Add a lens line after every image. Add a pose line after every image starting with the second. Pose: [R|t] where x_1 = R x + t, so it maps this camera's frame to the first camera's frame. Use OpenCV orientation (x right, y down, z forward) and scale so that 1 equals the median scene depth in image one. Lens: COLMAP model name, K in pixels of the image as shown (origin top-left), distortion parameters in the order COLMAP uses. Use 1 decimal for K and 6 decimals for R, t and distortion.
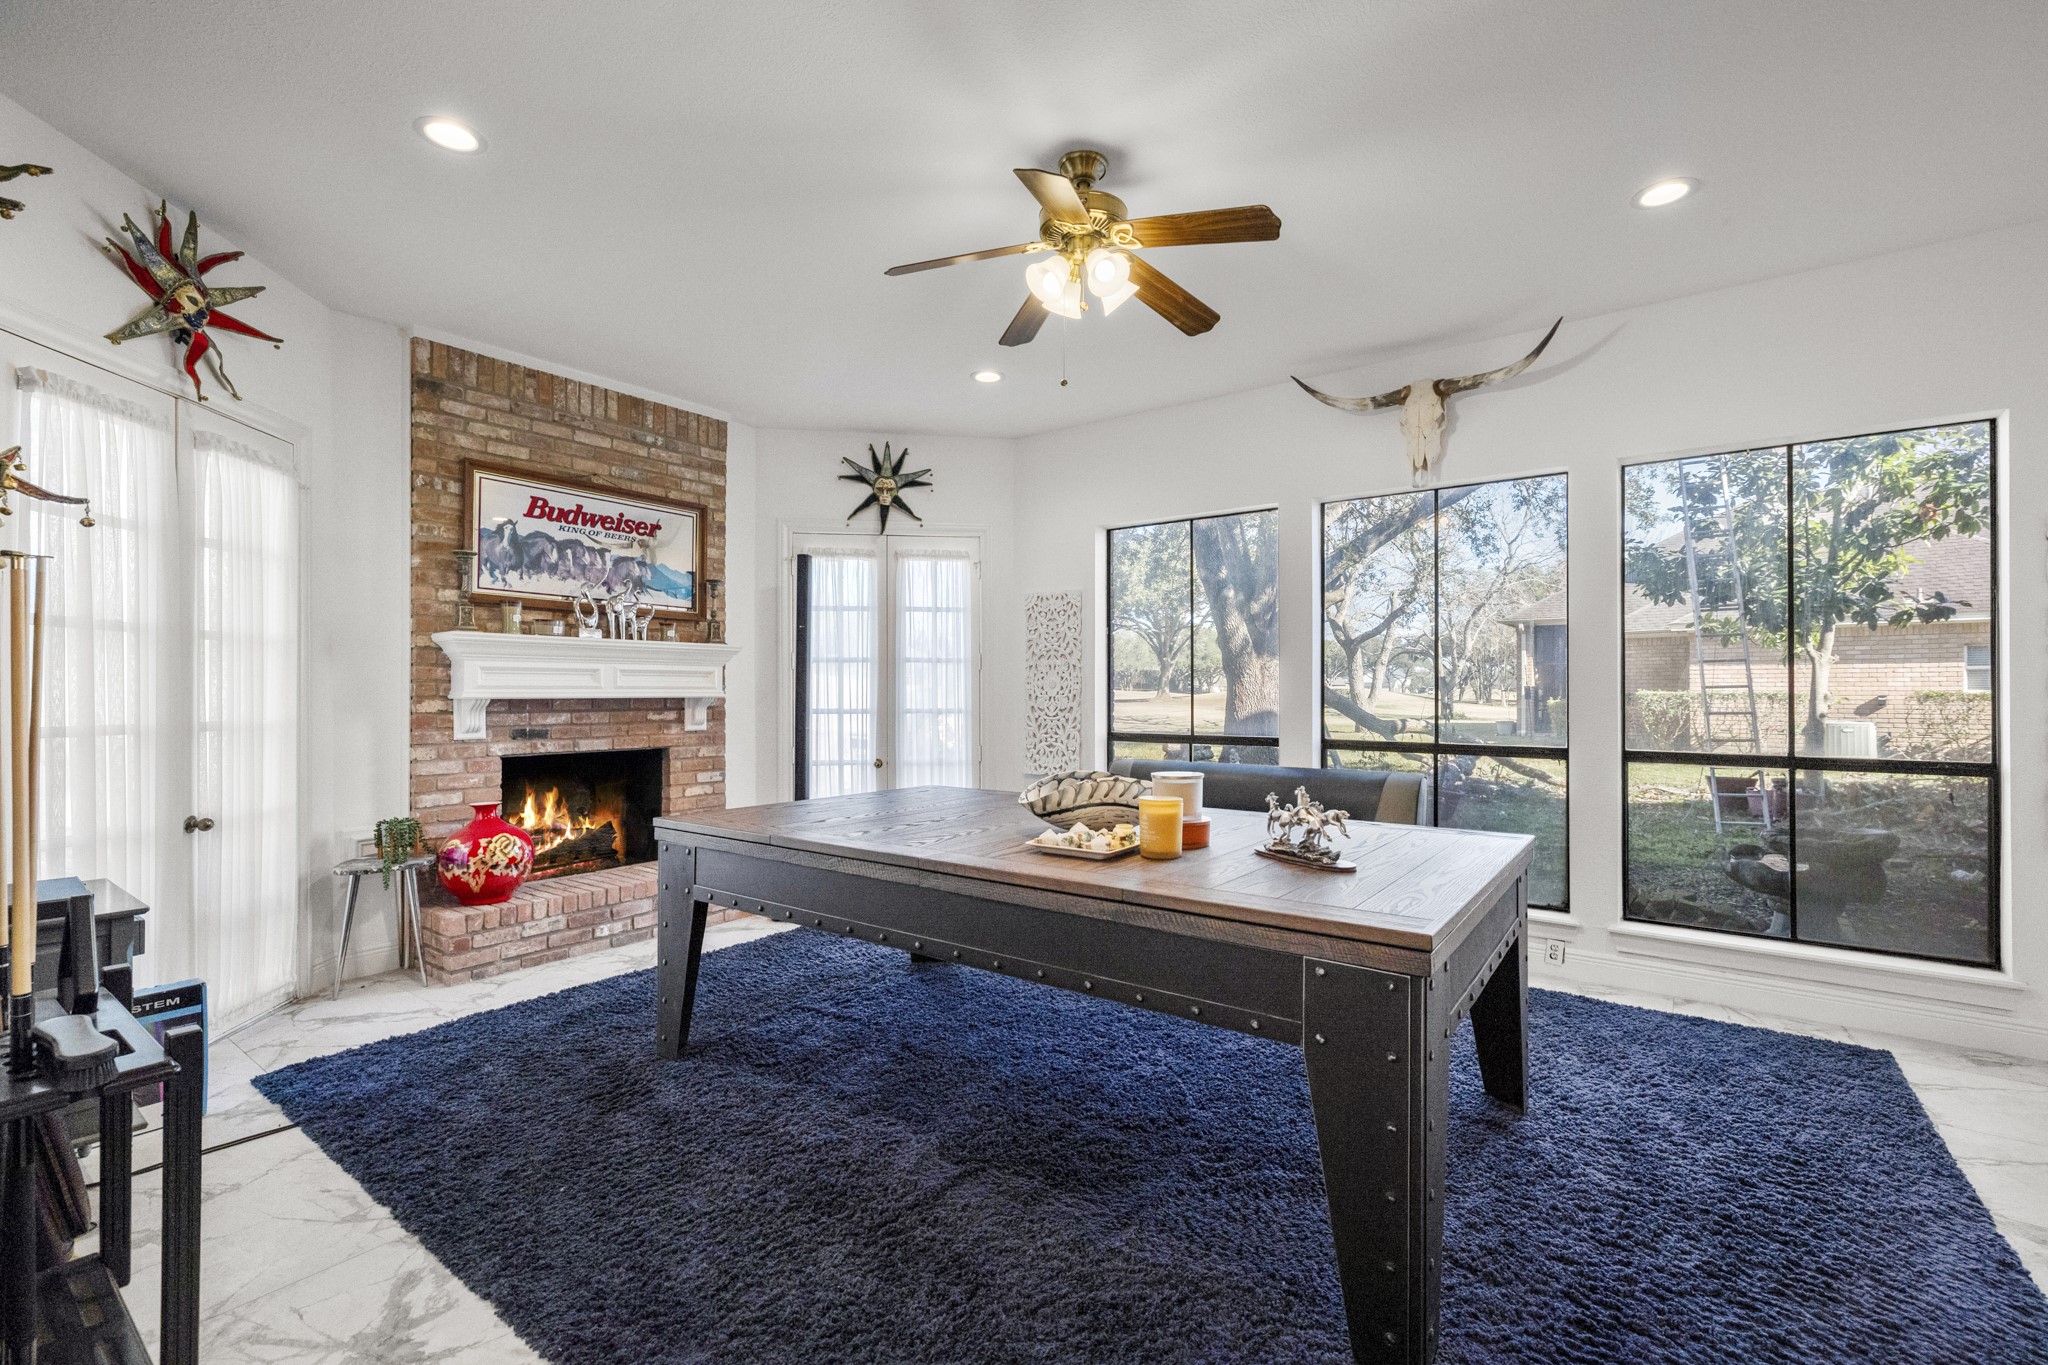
lens RADIAL K [[877.2, 0, 1023.1], [0, 877.2, 680.4], [0, 0, 1]] dist [0.004974, 0.000694]
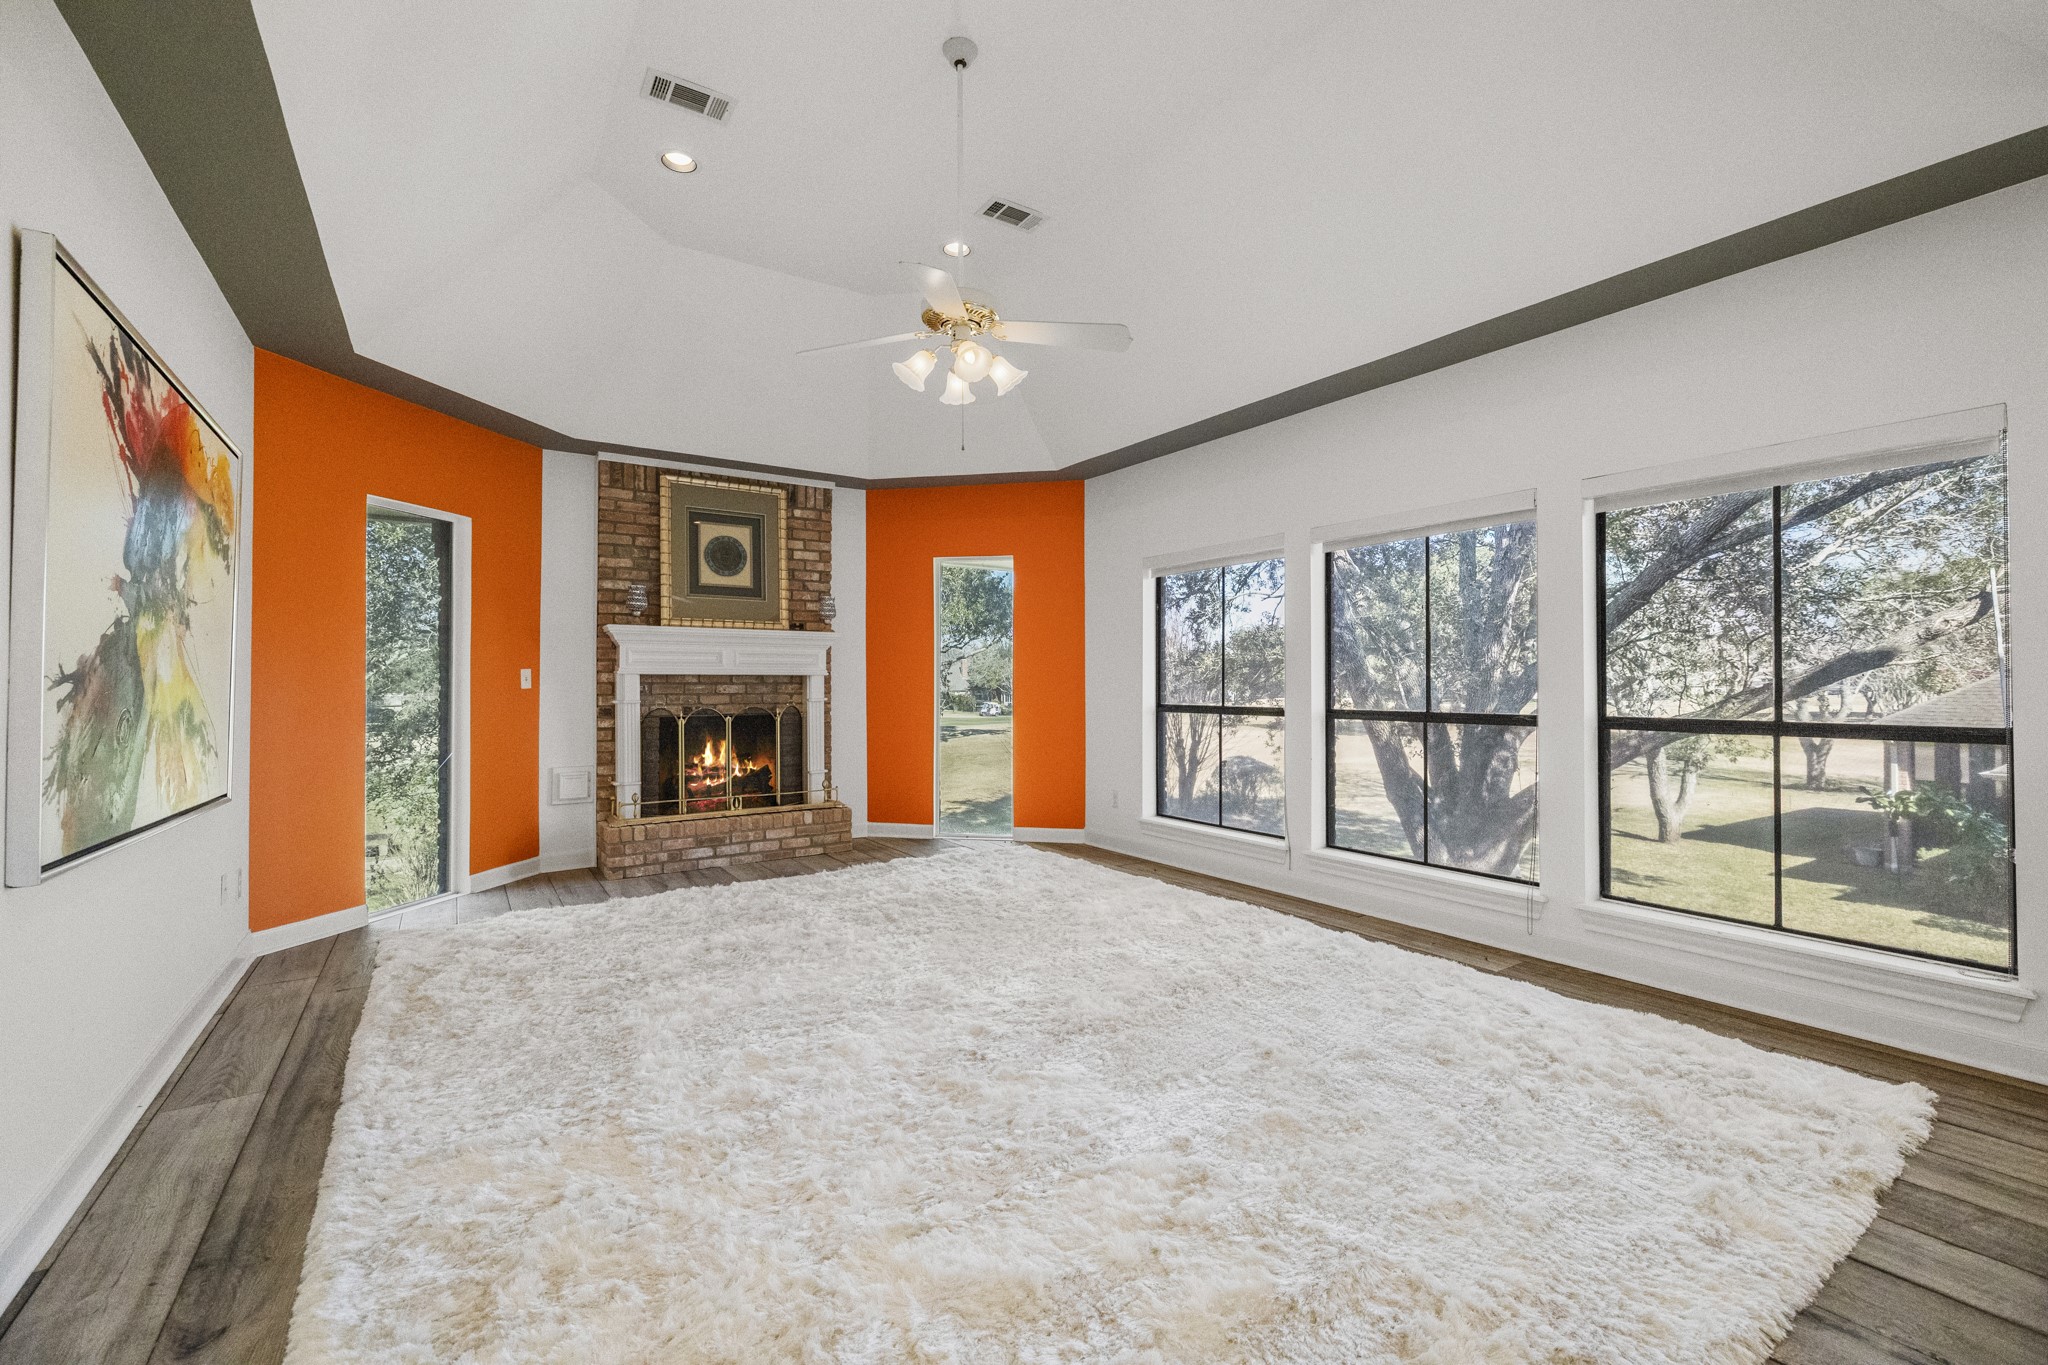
lens RADIAL K [[877.2, 0, 1032.0], [0, 877.2, 686.9], [0, 0, 1]] dist [0.004974, 0.000694]
pose [[0.922893, -0.001660, -0.385053, 0.459677], [0.004729, 0.999964, 0.007024, 0.034162], [0.385027, -0.008303, 0.922868, -0.100284]]
